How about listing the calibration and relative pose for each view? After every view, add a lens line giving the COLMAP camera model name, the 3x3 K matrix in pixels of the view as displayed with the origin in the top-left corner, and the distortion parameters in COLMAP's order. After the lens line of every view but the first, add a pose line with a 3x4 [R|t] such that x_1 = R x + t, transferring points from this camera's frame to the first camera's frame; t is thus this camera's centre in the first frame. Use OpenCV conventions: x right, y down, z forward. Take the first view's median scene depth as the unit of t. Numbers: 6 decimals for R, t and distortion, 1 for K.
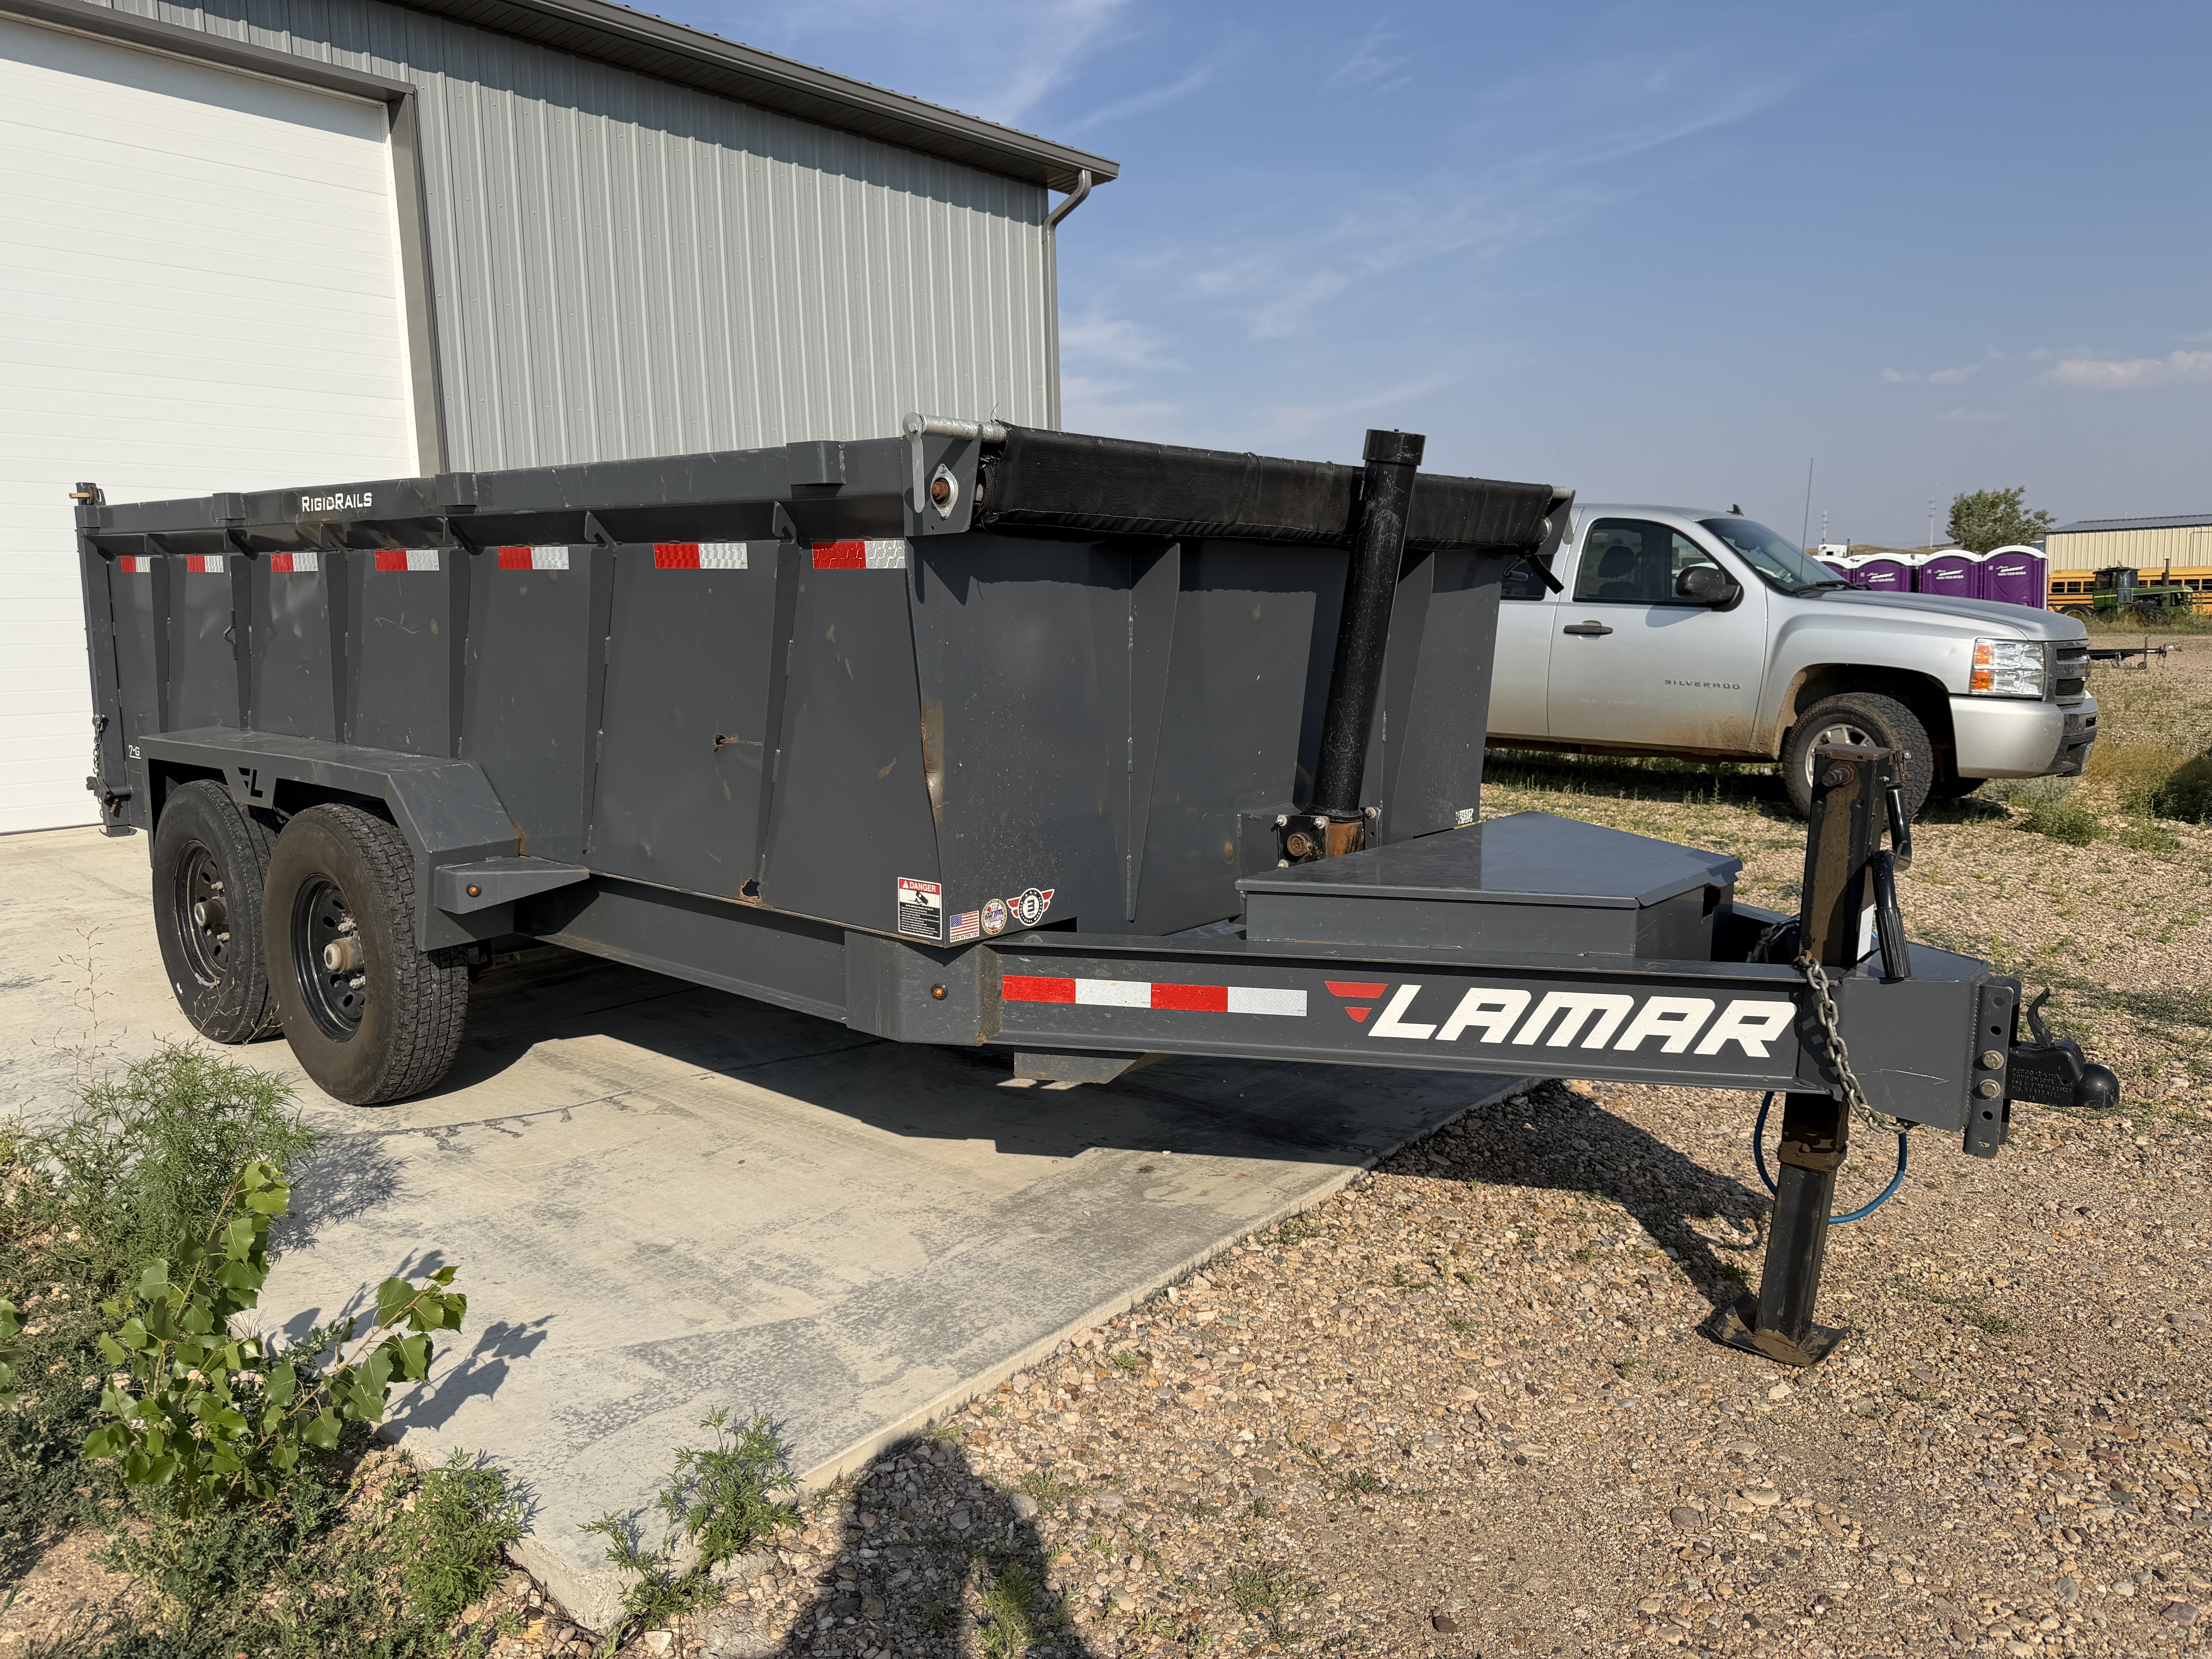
lens RADIAL K [[1548.4, 0, 1106.0], [0, 1548.4, 829.5], [0, 0, 1]] dist [-0.027386, 0.008192]
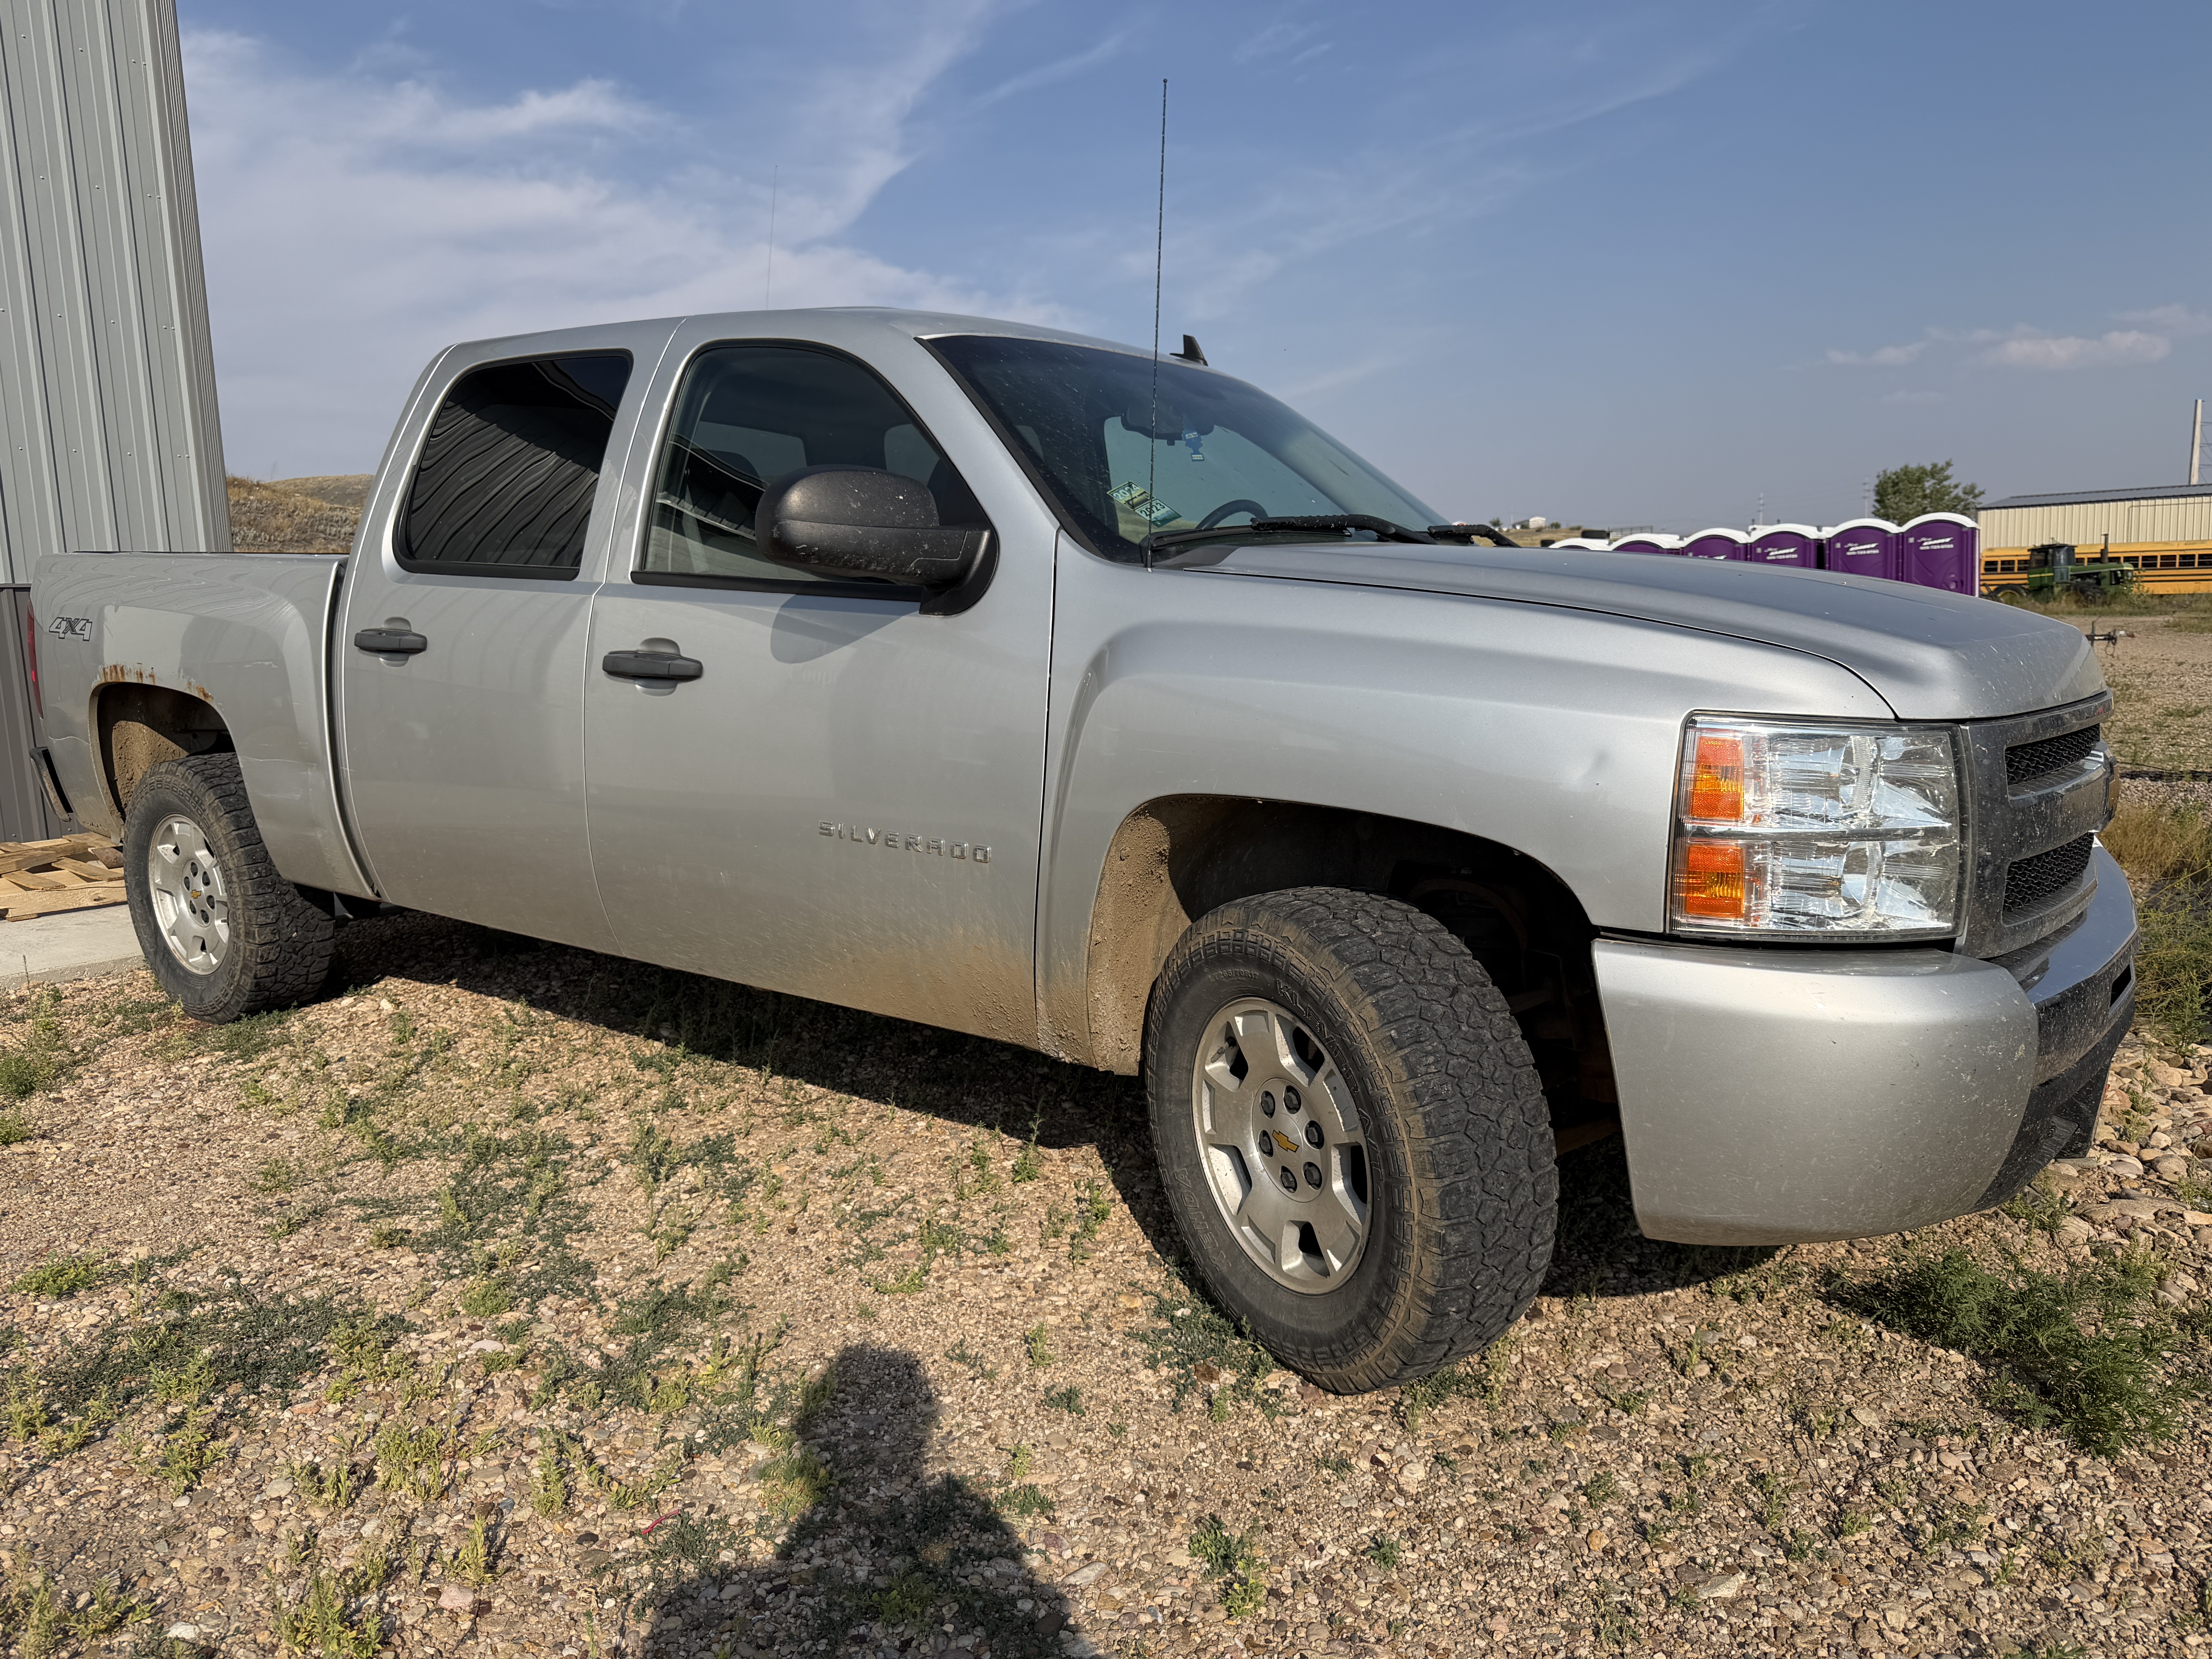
lens RADIAL K [[1537.0, 0, 1109.6], [0, 1537.0, 830.0], [0, 0, 1]] dist [0.000650, -0.009617]
pose [[0.999355, -0.011275, 0.034108, 0.113479], [0.010951, 0.999893, 0.009669, -0.026784], [-0.034213, -0.009289, 0.999371, 0.184049]]
